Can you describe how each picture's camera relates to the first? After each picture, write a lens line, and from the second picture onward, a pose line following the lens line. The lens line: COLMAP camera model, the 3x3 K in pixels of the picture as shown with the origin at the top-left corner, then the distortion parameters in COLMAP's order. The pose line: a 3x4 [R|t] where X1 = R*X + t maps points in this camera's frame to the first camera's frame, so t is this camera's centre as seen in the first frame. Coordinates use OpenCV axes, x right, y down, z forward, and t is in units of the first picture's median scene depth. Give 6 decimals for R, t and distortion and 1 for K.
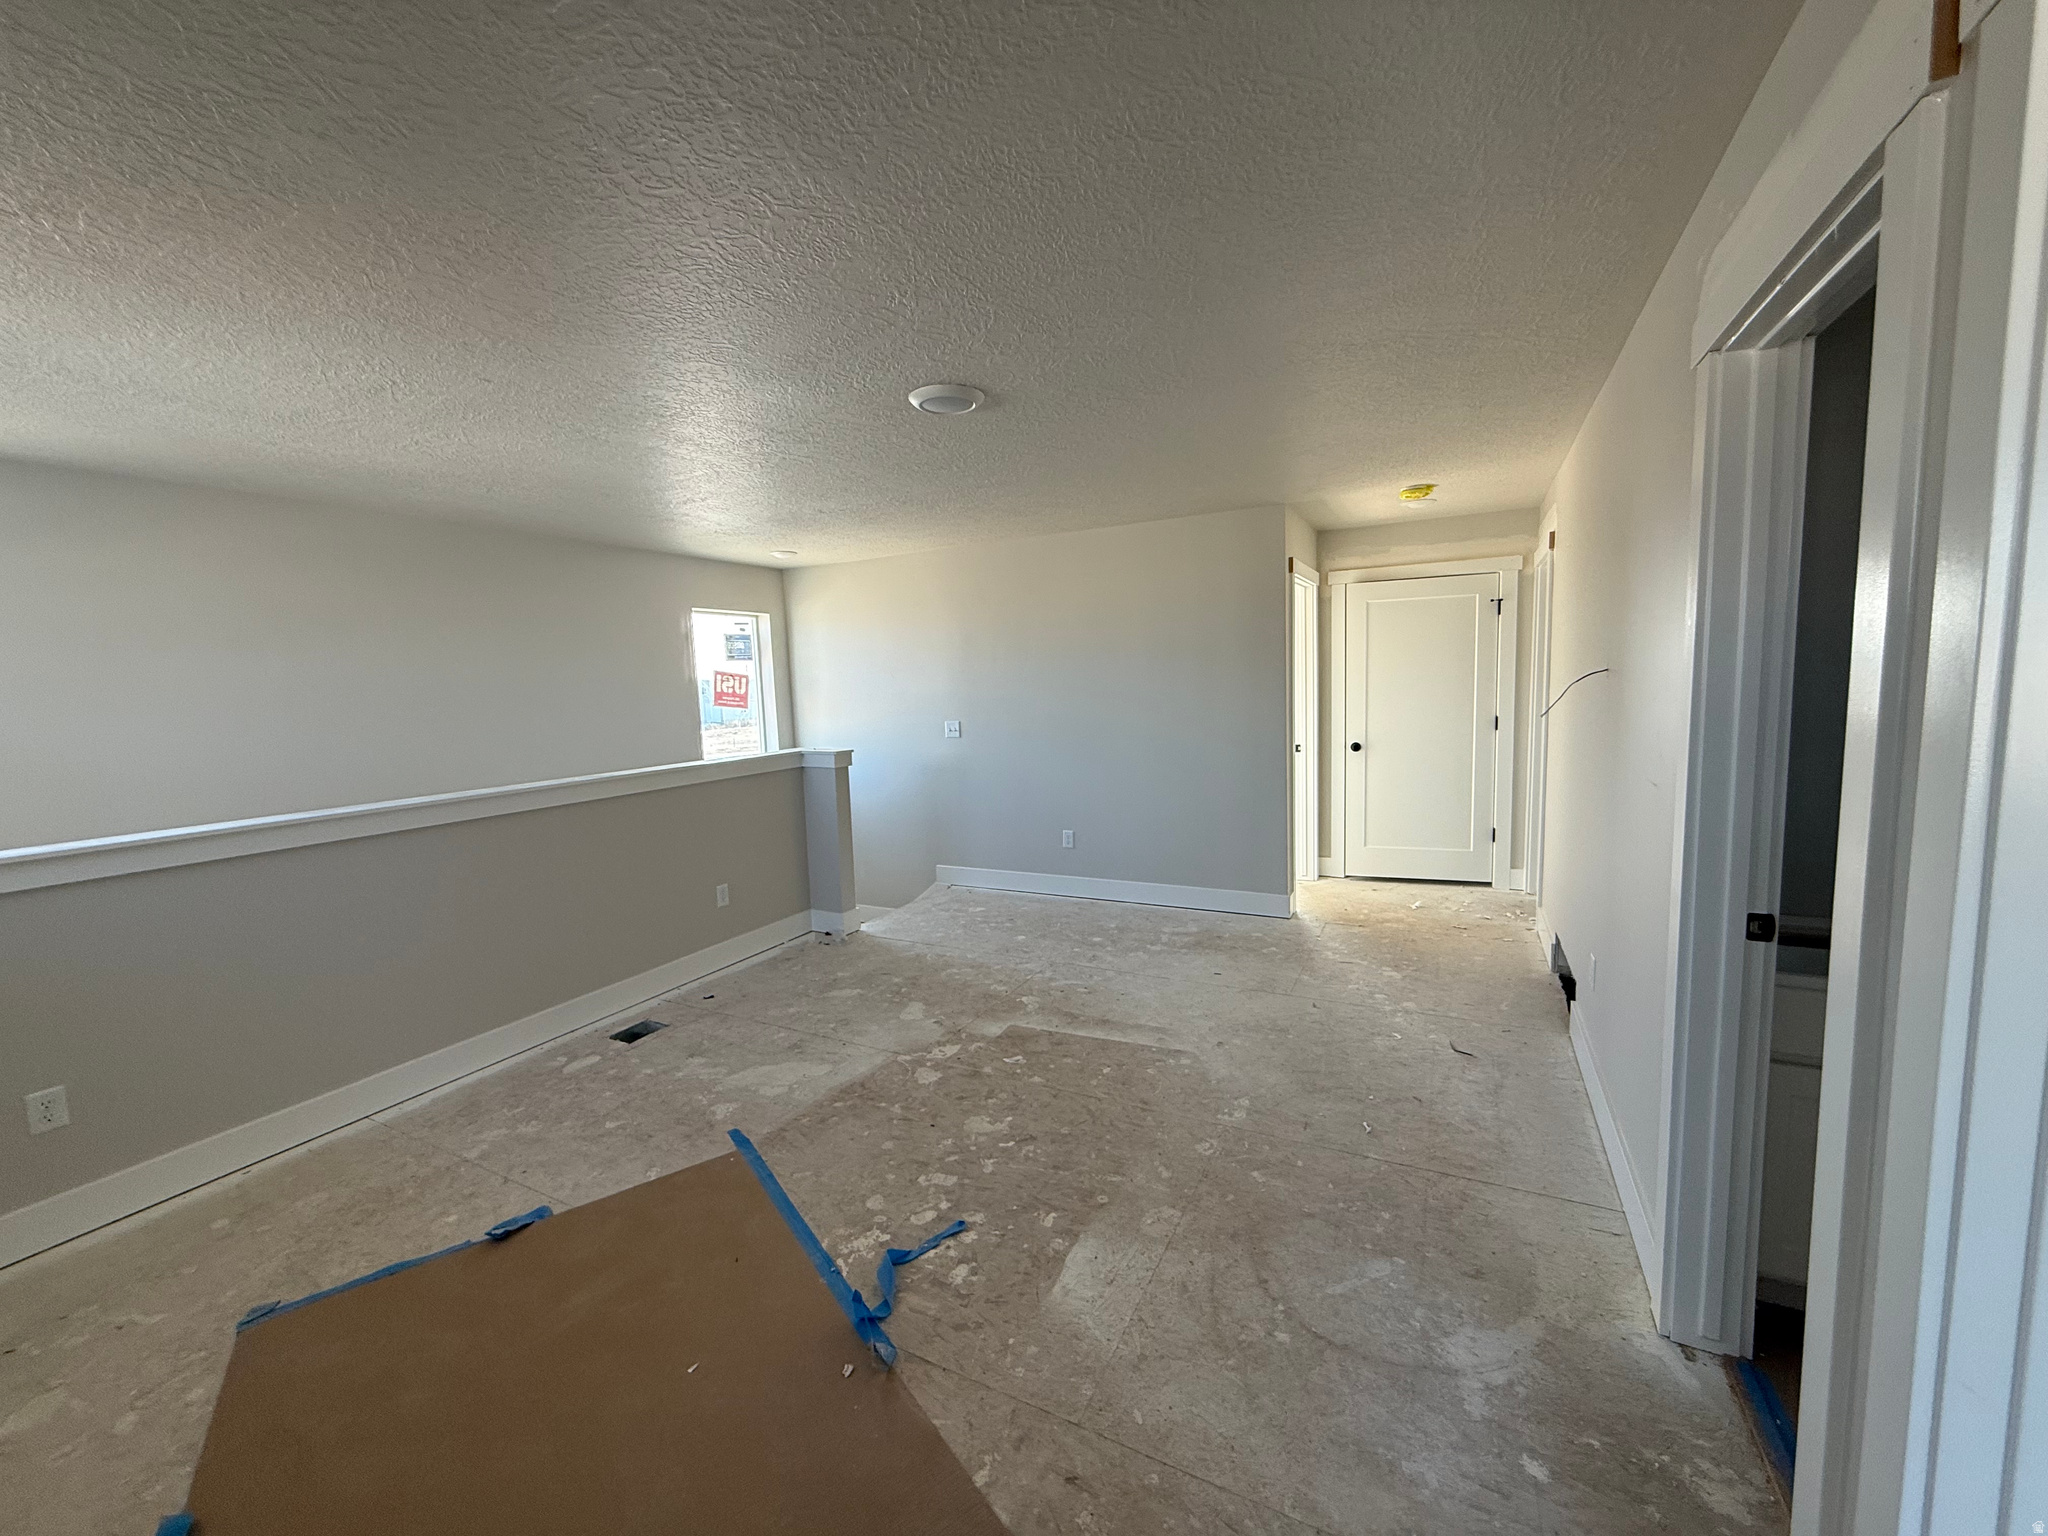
lens RADIAL K [[818.1, 0, 1022.6], [0, 818.1, 767.5], [0, 0, 1]] dist [-0.001643, 0.000239]
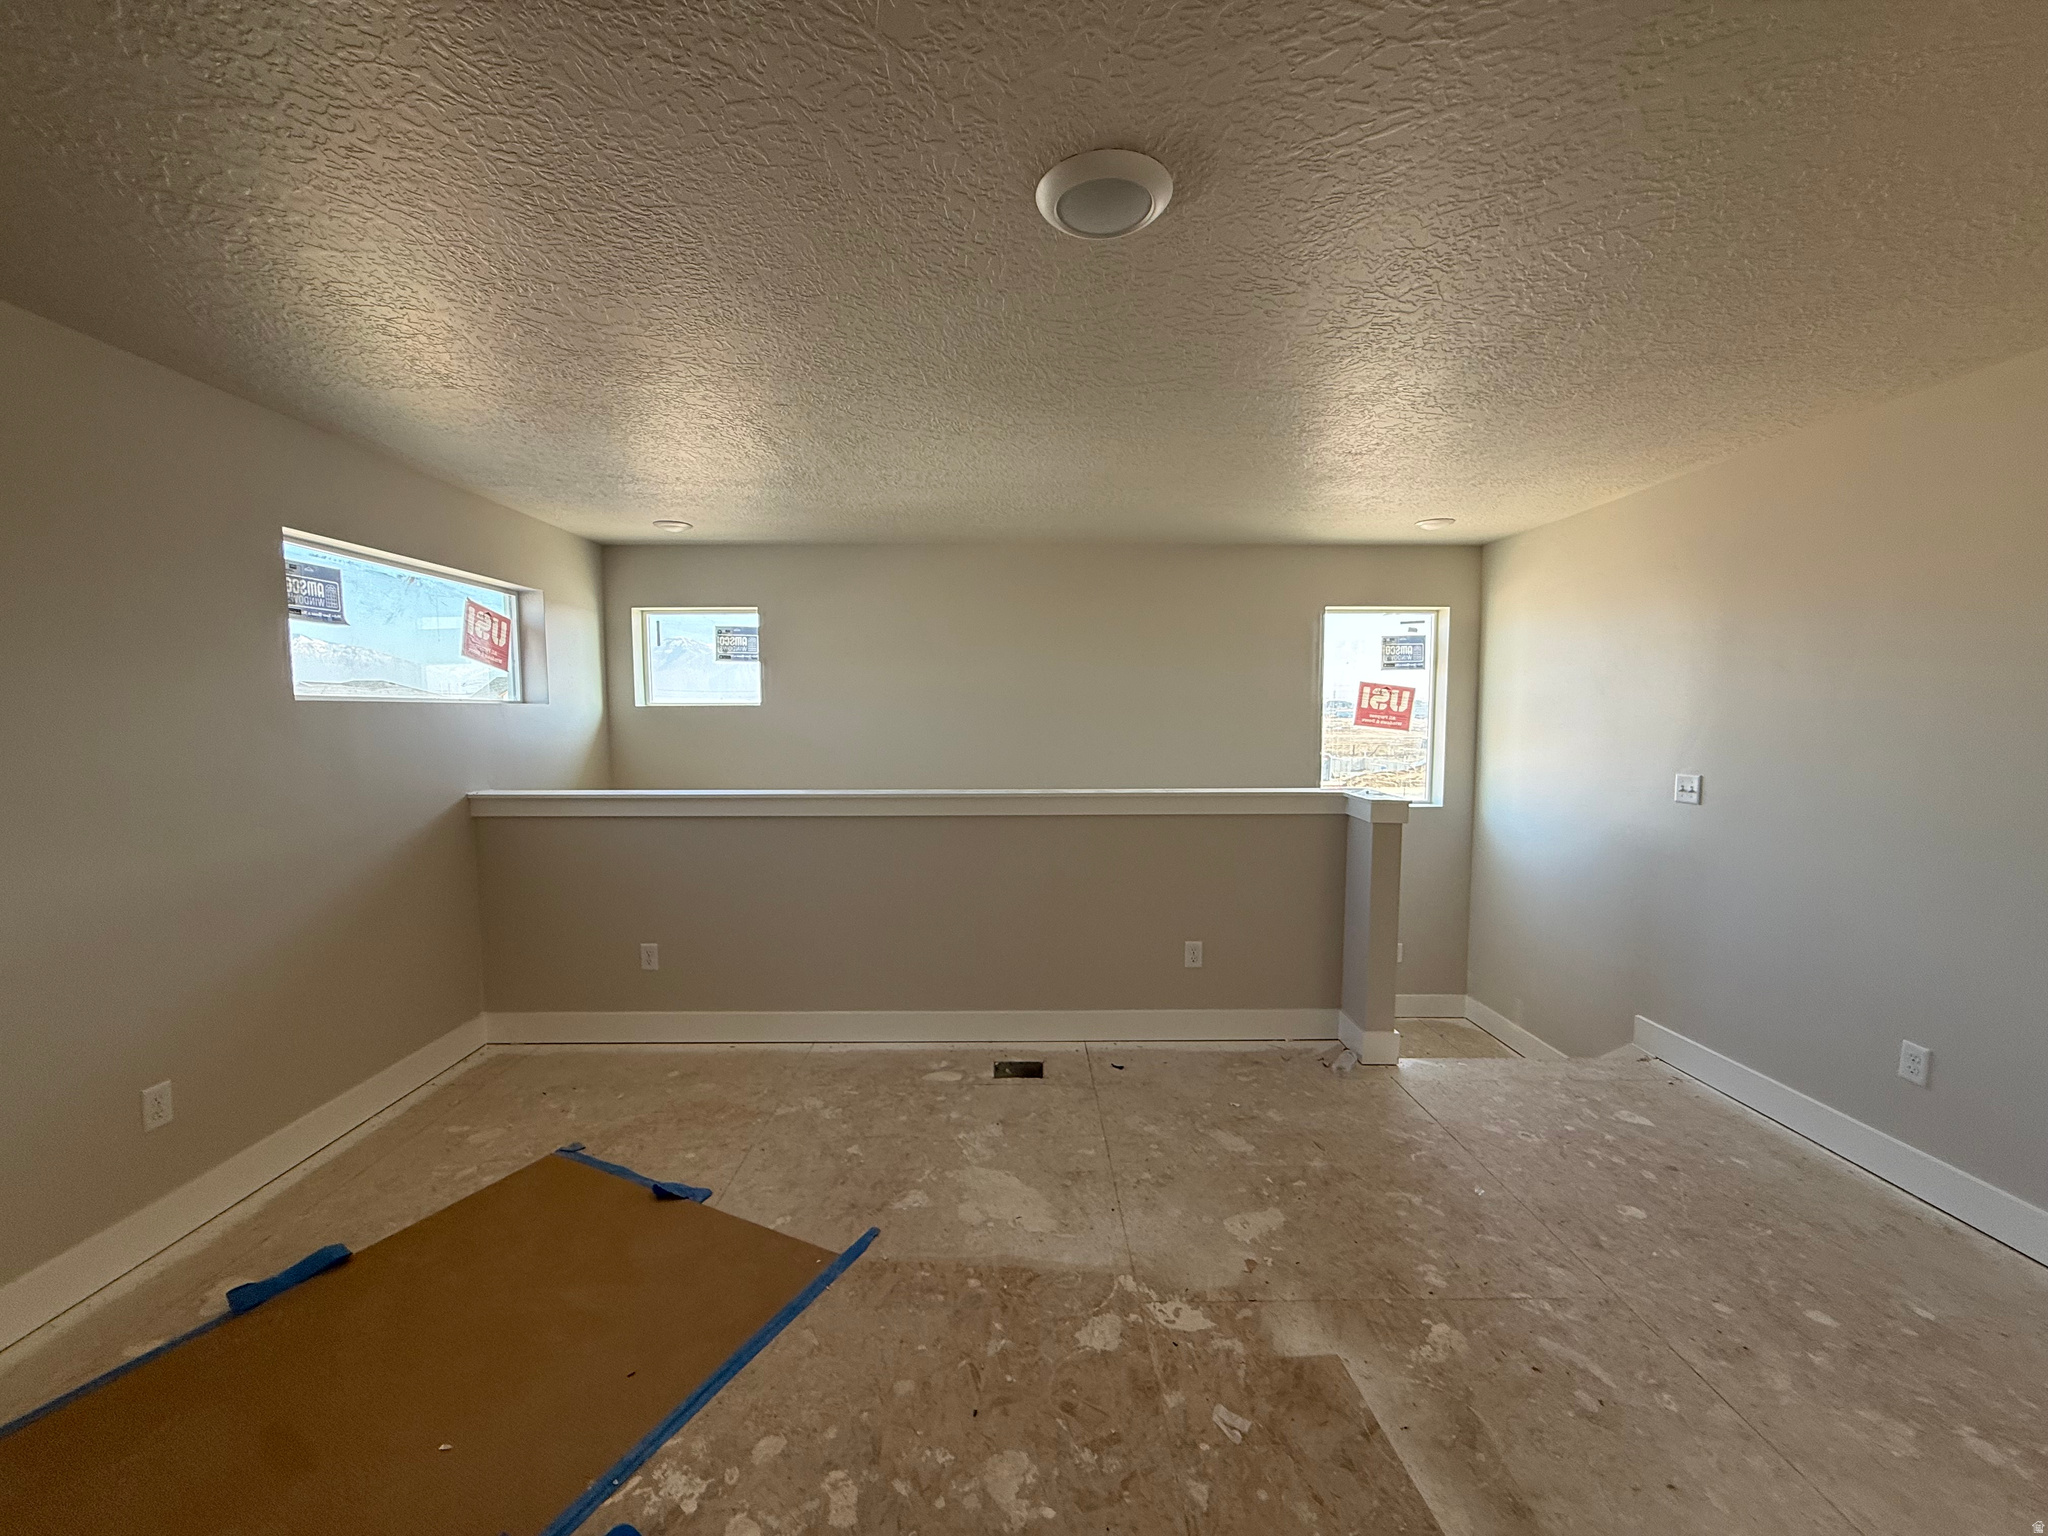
lens RADIAL K [[818.1, 0, 1019.9], [0, 818.1, 767.4], [0, 0, 1]] dist [-0.001643, 0.000239]
pose [[0.471963, 0.098156, -0.876137, 0.309066], [-0.110138, 0.992562, 0.051870, -0.065122], [0.874712, 0.072016, 0.479263, 0.535570]]
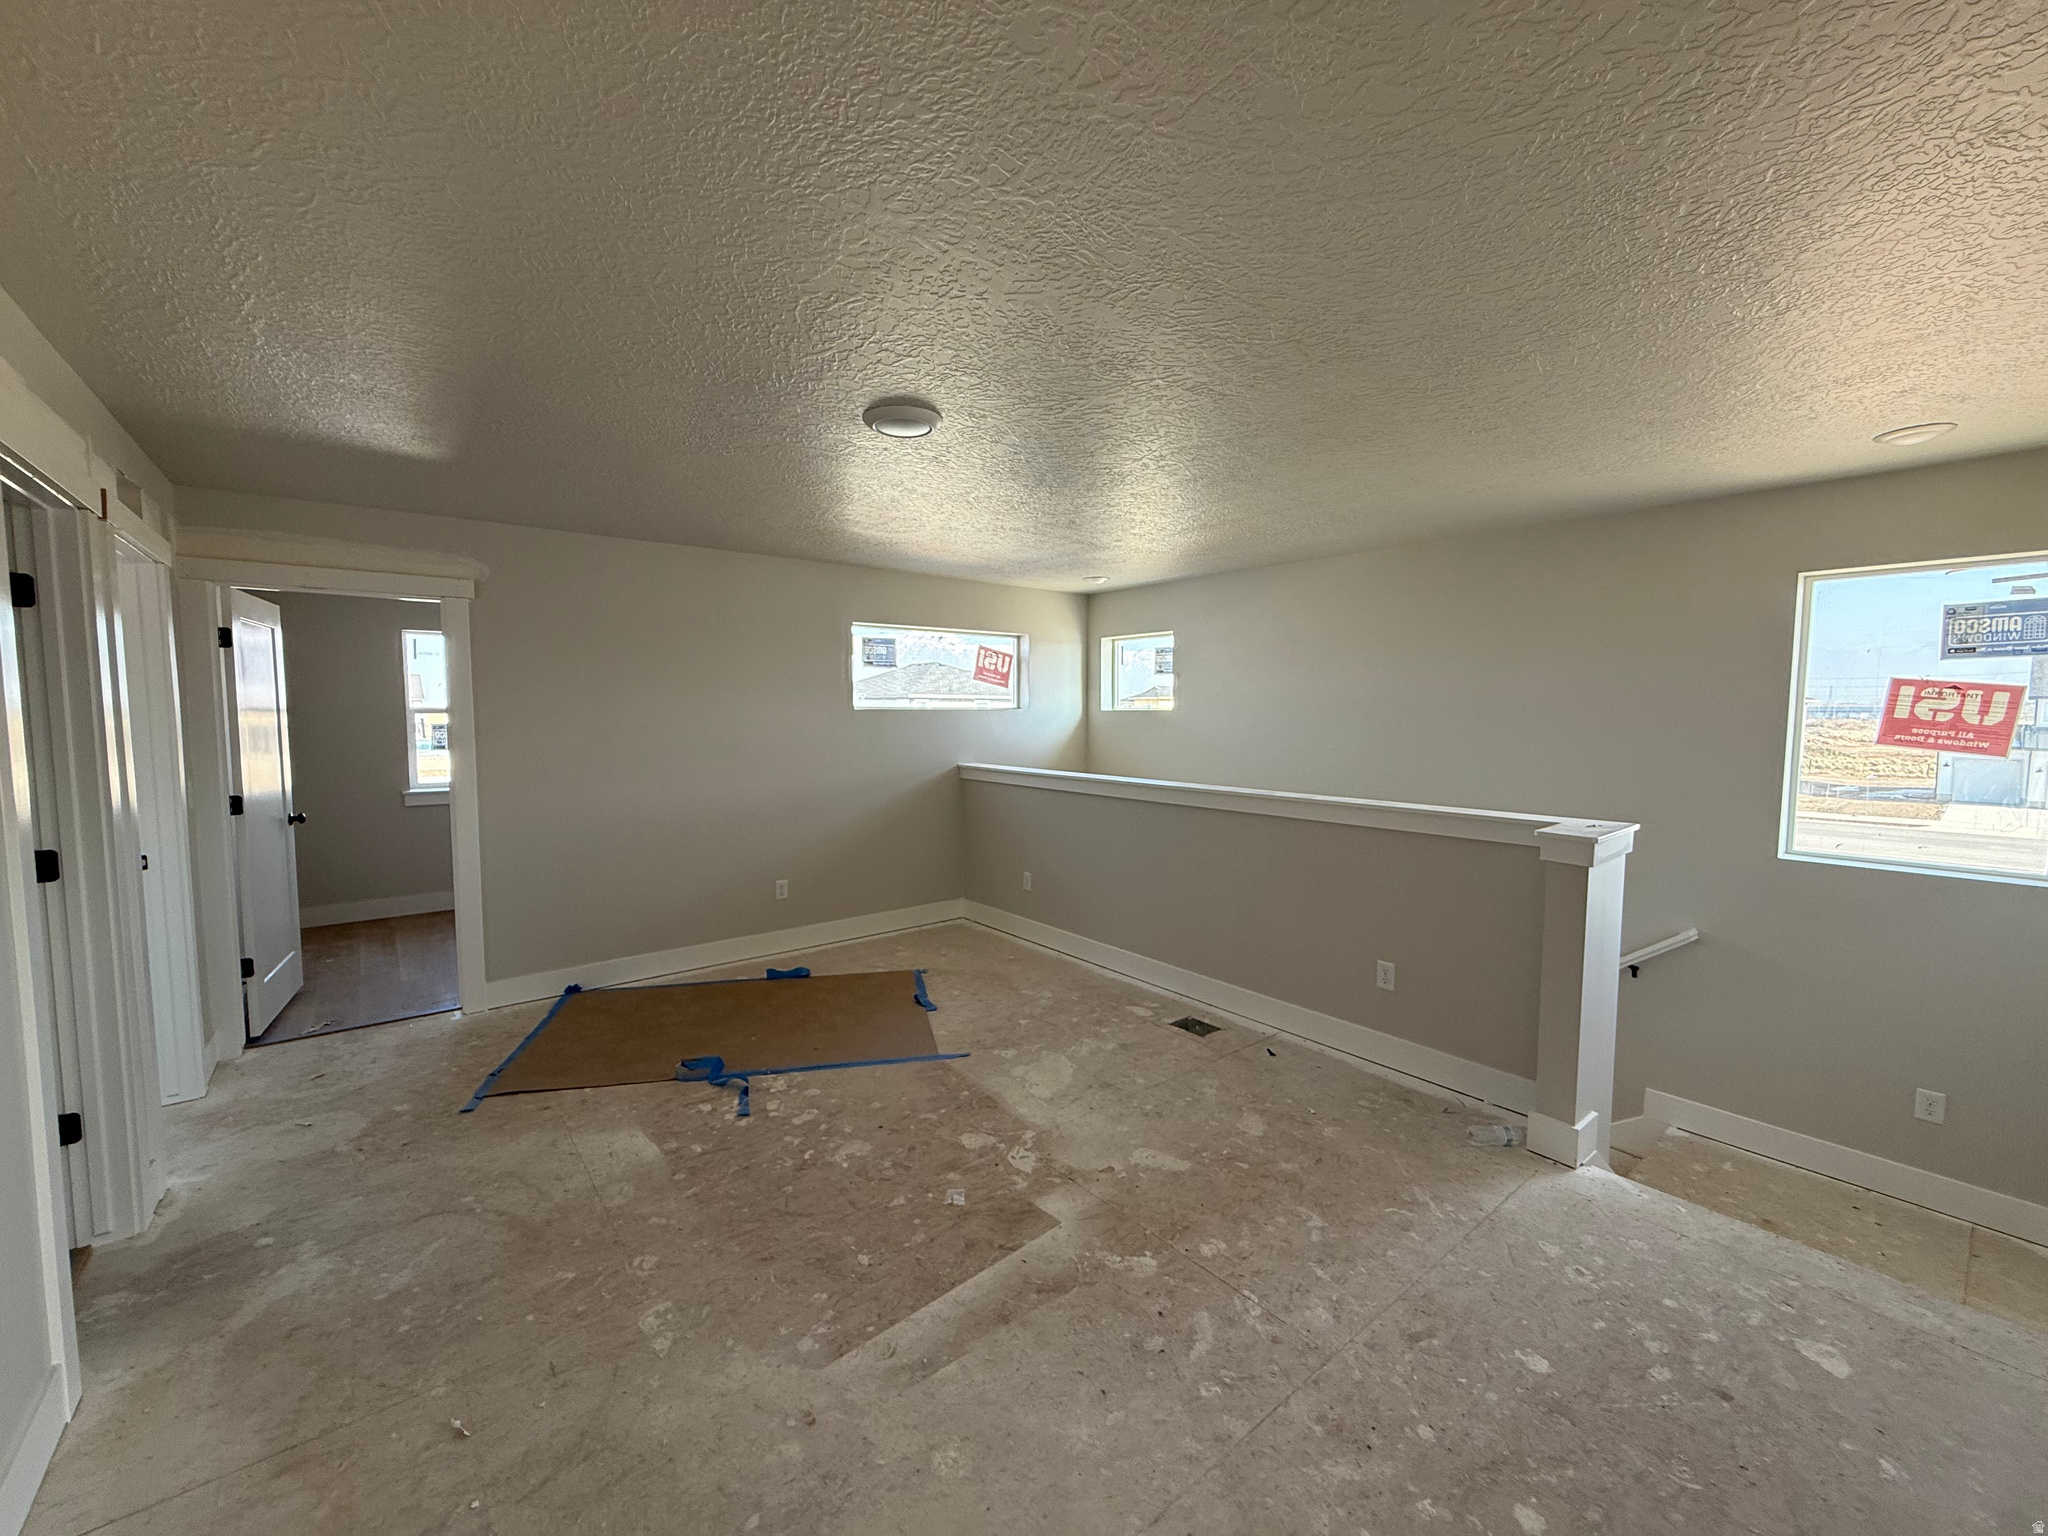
lens RADIAL K [[818.1, 0, 1017.8], [0, 818.1, 770.1], [0, 0, 1]] dist [-0.001643, 0.000239]
pose [[-0.403711, 0.106460, -0.908671, 0.572234], [-0.083714, 0.984742, 0.152565, -0.156146], [0.911049, 0.137661, -0.388639, 1.166245]]
